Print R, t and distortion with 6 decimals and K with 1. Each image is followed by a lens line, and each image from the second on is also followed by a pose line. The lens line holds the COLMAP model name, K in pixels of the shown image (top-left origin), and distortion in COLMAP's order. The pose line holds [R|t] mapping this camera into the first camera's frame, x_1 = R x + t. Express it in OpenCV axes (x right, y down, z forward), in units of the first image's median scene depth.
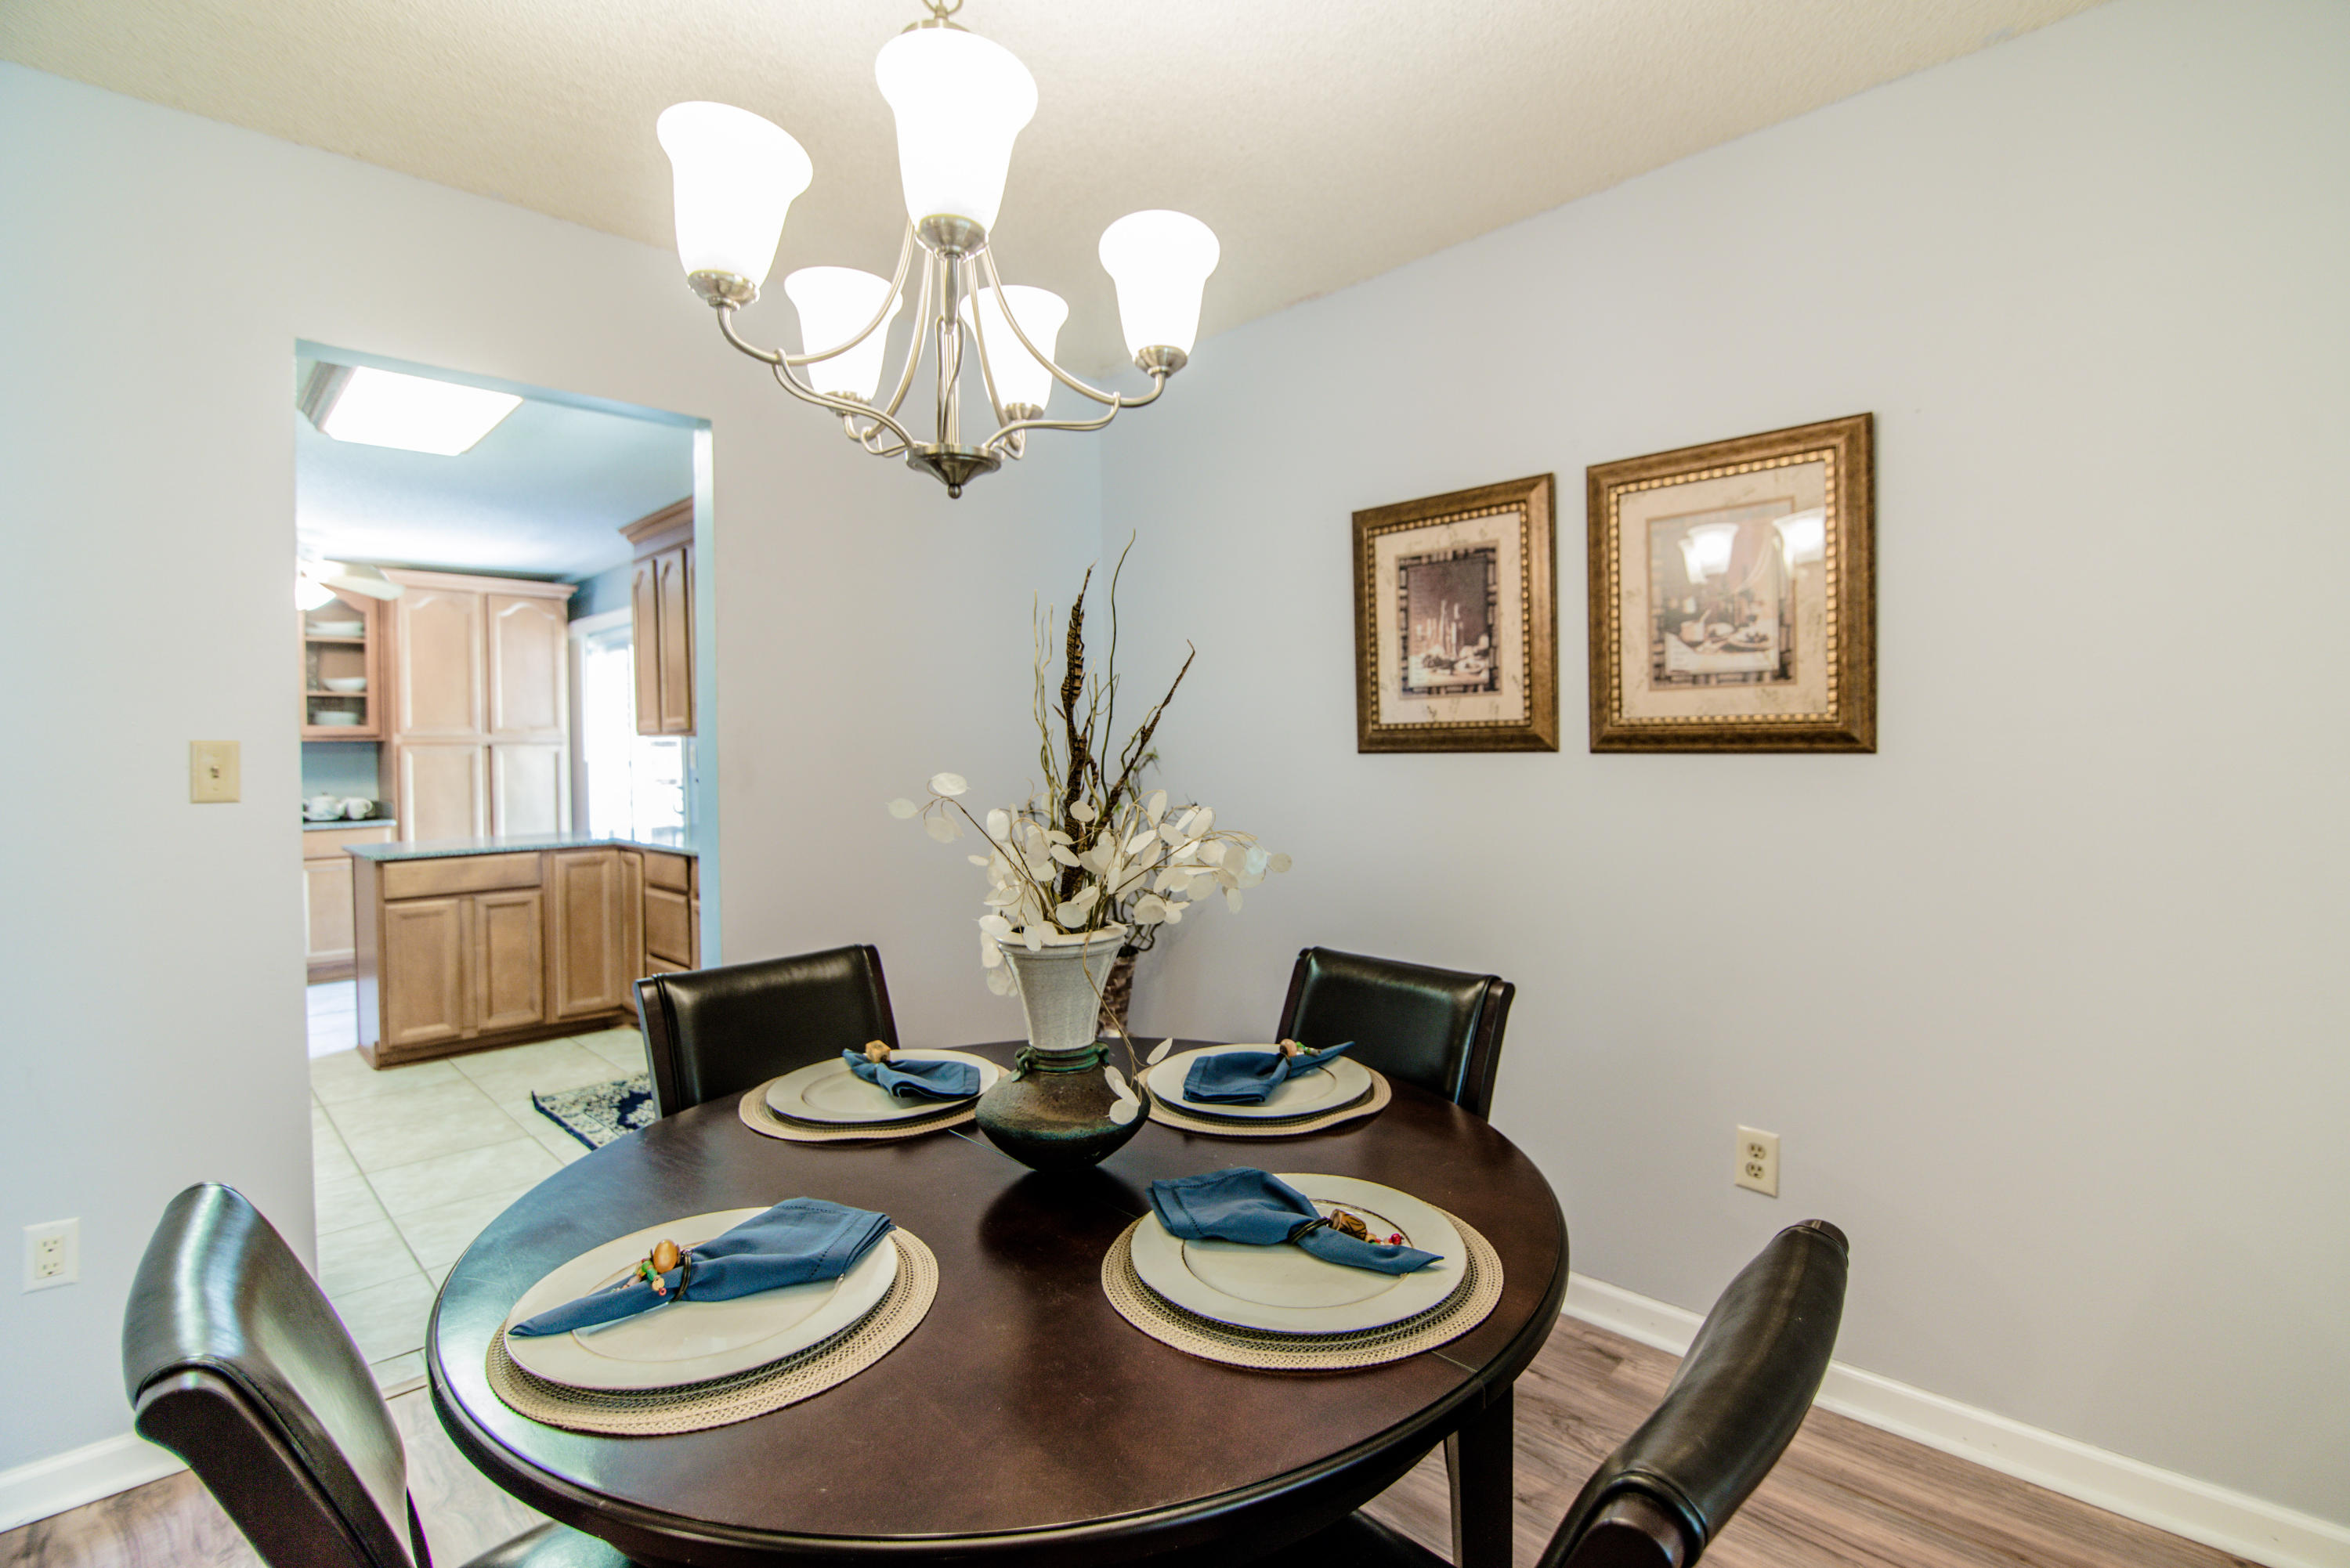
lens RADIAL K [[1104.5, 0, 1177.7], [0, 1104.5, 774.4], [0, 0, 1]] dist [-0.008955, -0.006385]
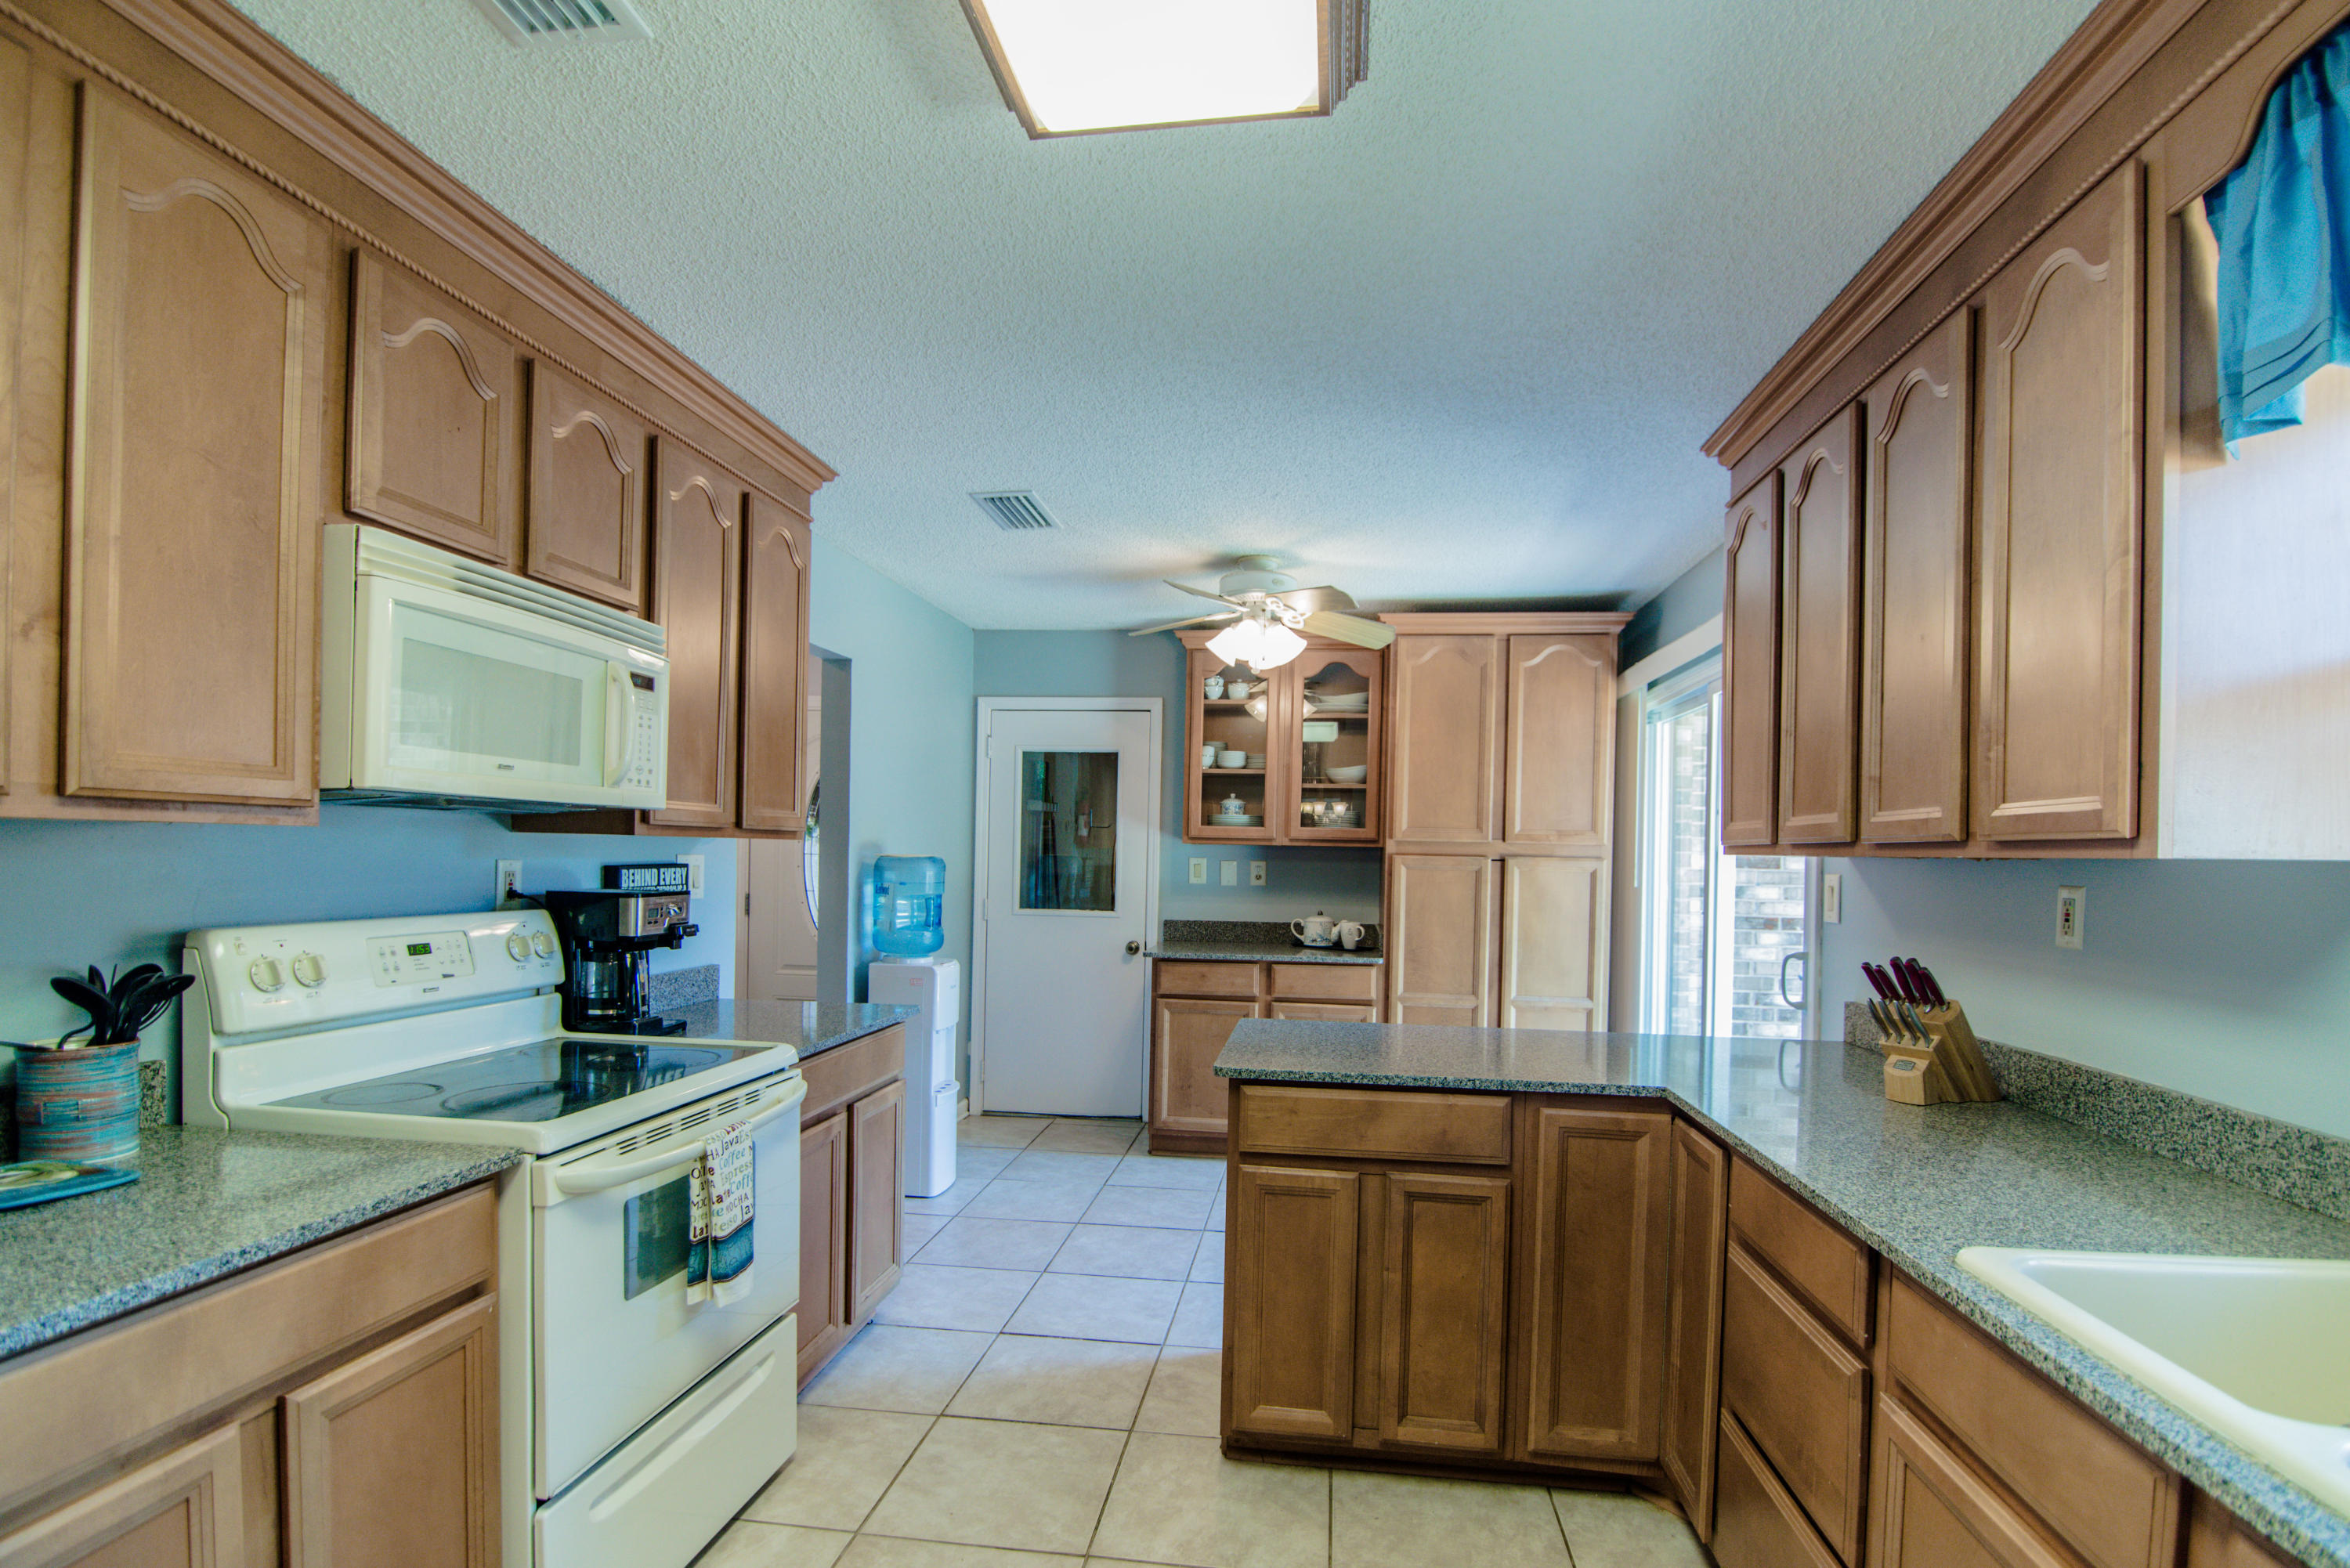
lens RADIAL K [[1104.5, 0, 1216.7], [0, 1104.5, 858.6], [0, 0, 1]] dist [-0.008955, -0.006385]
pose [[0.640492, 0.029164, -0.767411, -0.271131], [-0.045897, 0.998946, -0.000343, -0.022454], [0.766592, 0.035442, 0.641156, 0.537838]]
